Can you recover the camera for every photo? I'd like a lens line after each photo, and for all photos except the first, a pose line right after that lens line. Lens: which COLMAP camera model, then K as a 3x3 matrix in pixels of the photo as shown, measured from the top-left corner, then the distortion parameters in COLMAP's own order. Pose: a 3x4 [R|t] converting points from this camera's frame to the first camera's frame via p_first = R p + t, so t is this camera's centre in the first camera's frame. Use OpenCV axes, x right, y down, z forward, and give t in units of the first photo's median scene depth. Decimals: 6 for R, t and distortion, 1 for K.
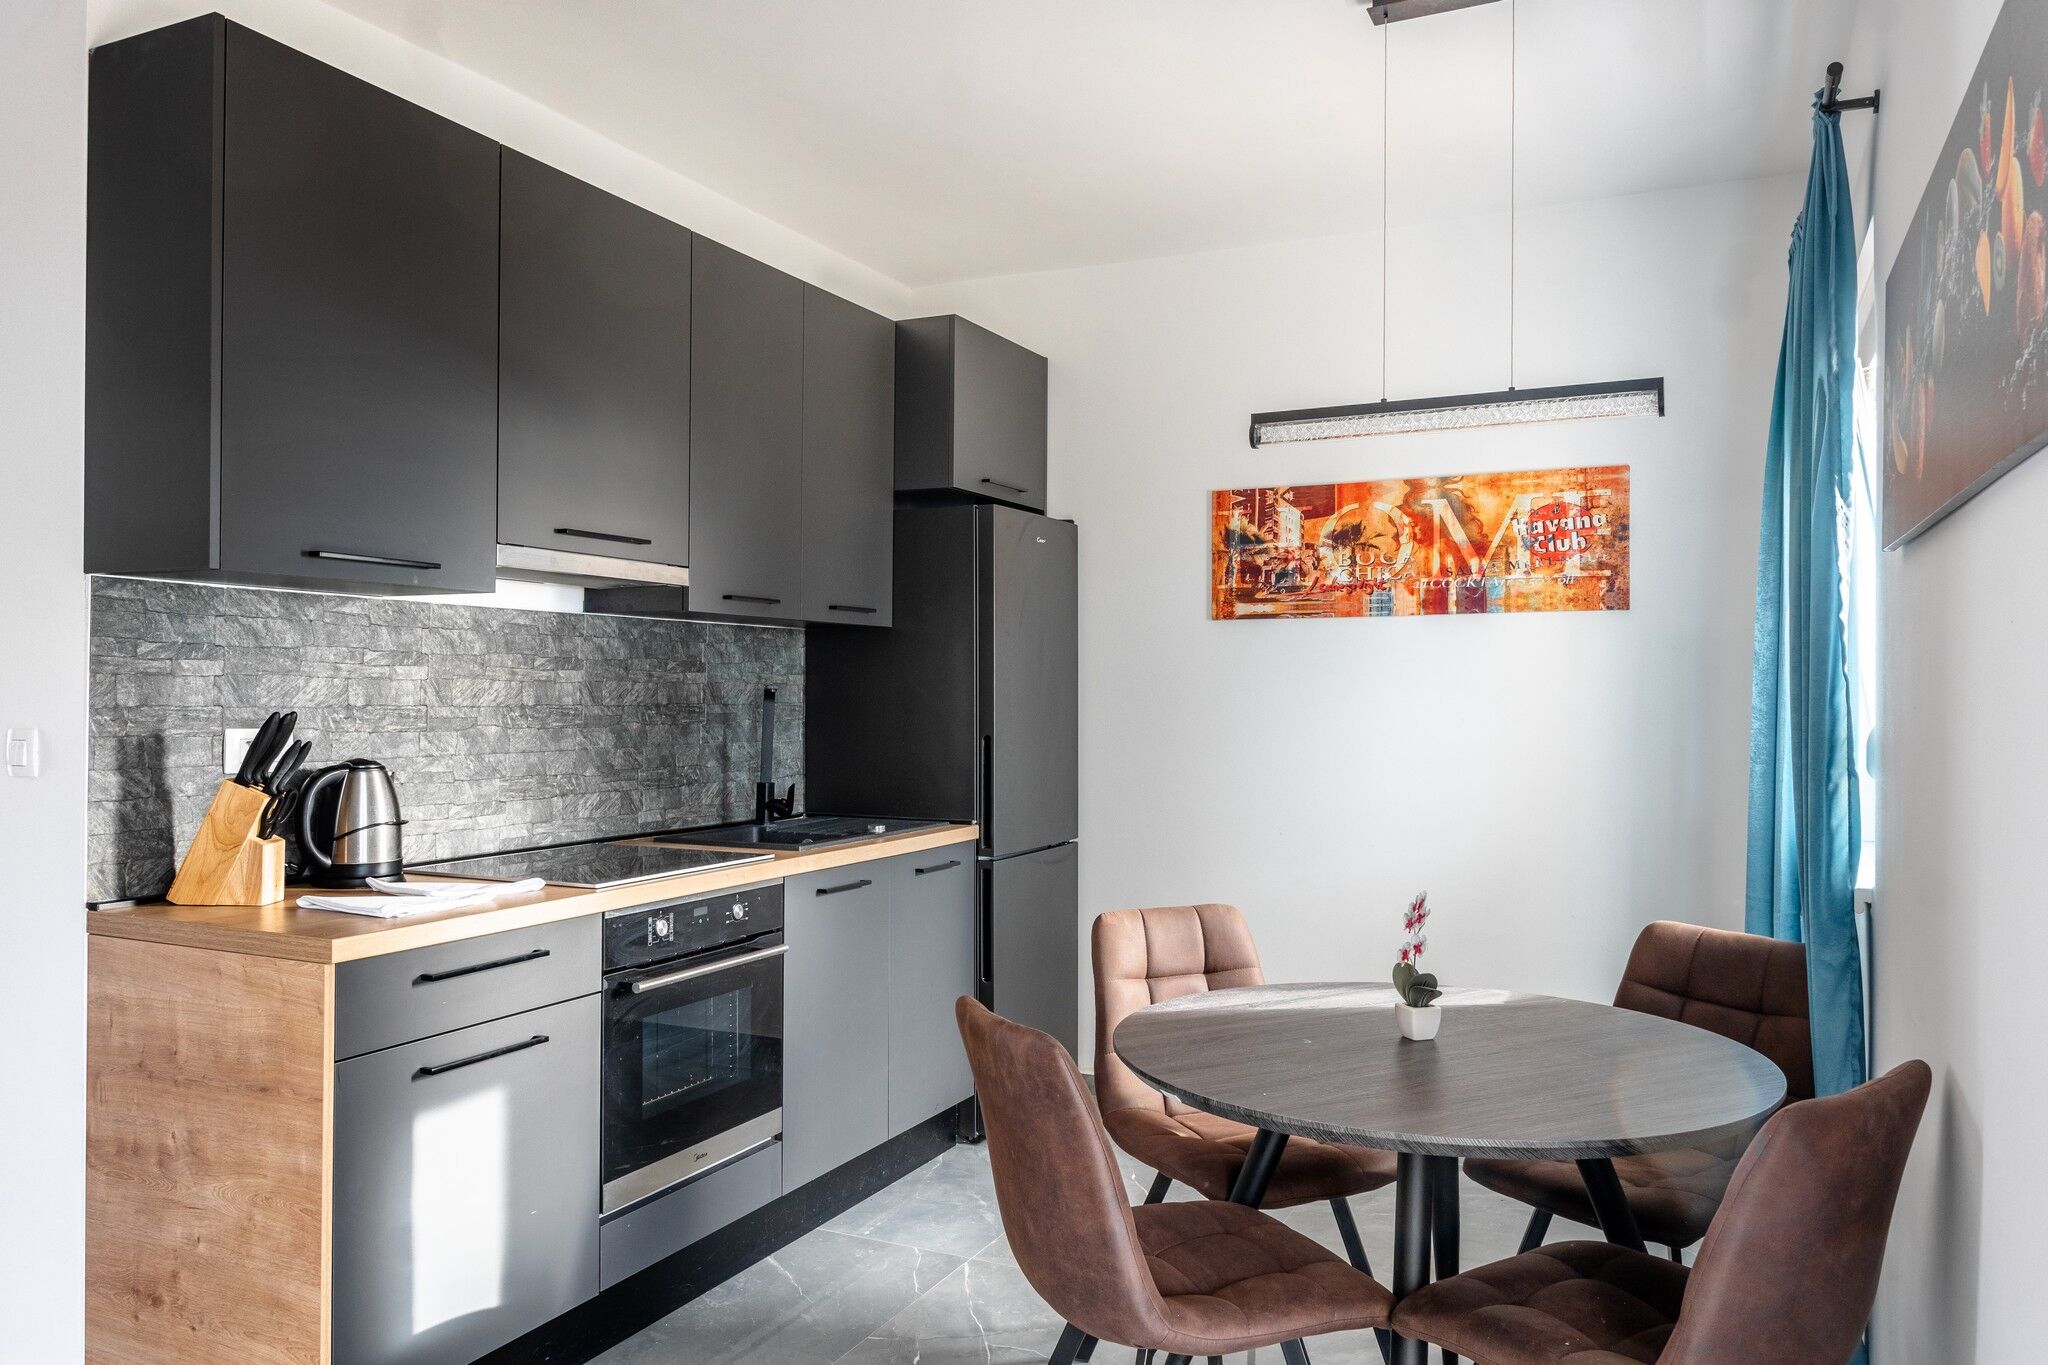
lens RADIAL K [[1410.7, 0, 1022.7], [0, 1410.7, 672.8], [0, 0, 1]] dist [-0.000298, -0.007133]
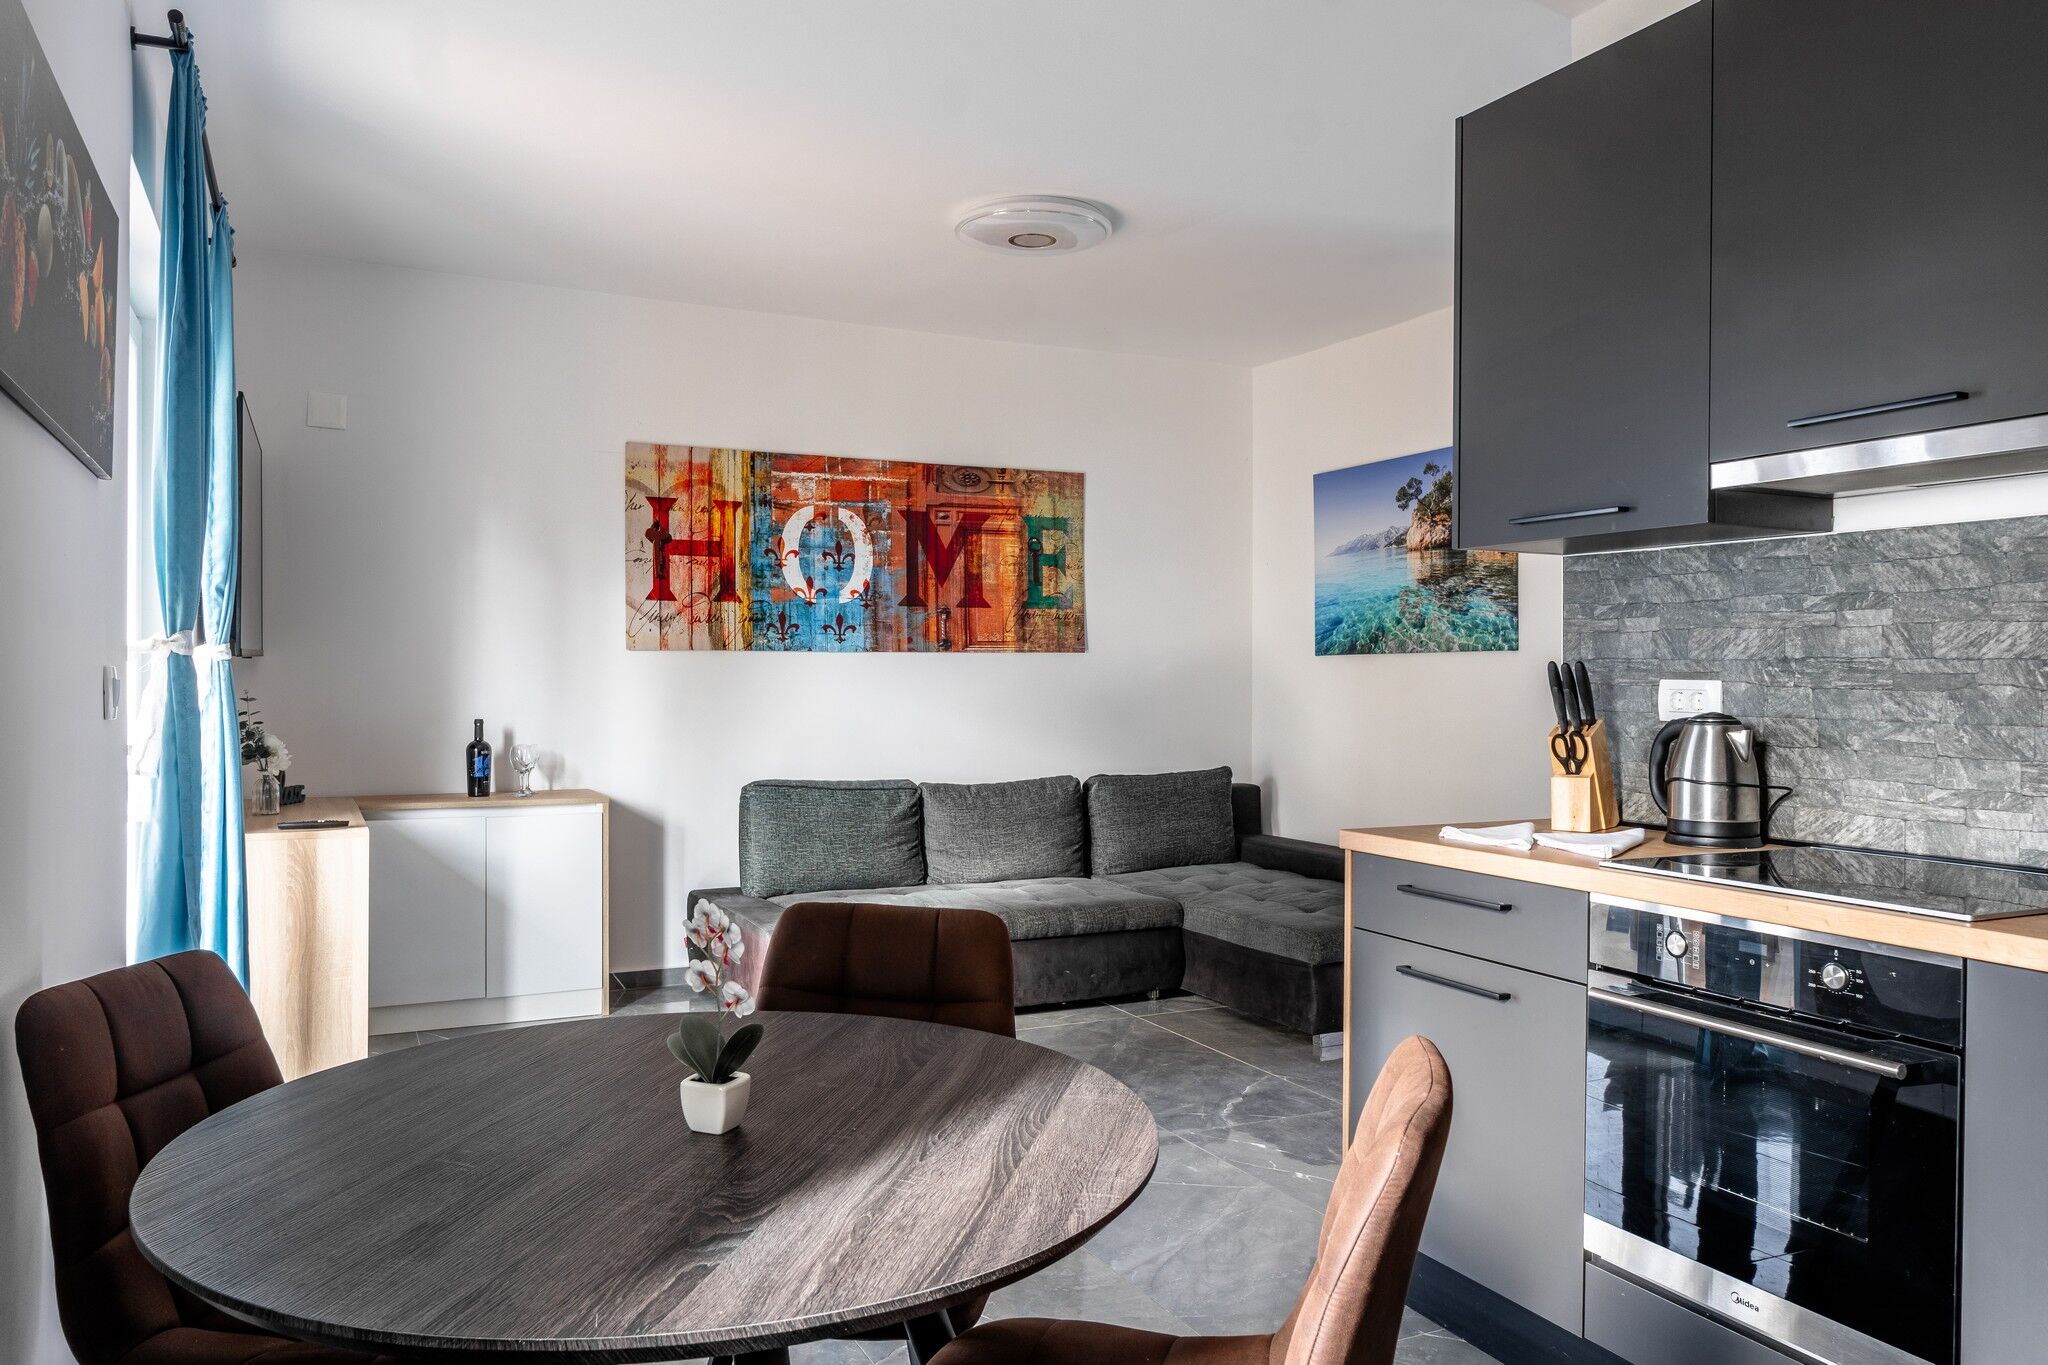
lens RADIAL K [[1410.7, 0, 1009.1], [0, 1410.7, 680.9], [0, 0, 1]] dist [-0.000298, -0.007133]
pose [[-0.627743, -0.006270, -0.778395, 0.503729], [0.001070, 0.999960, -0.008917, 0.042080], [0.778420, -0.006430, -0.627711, 1.085403]]
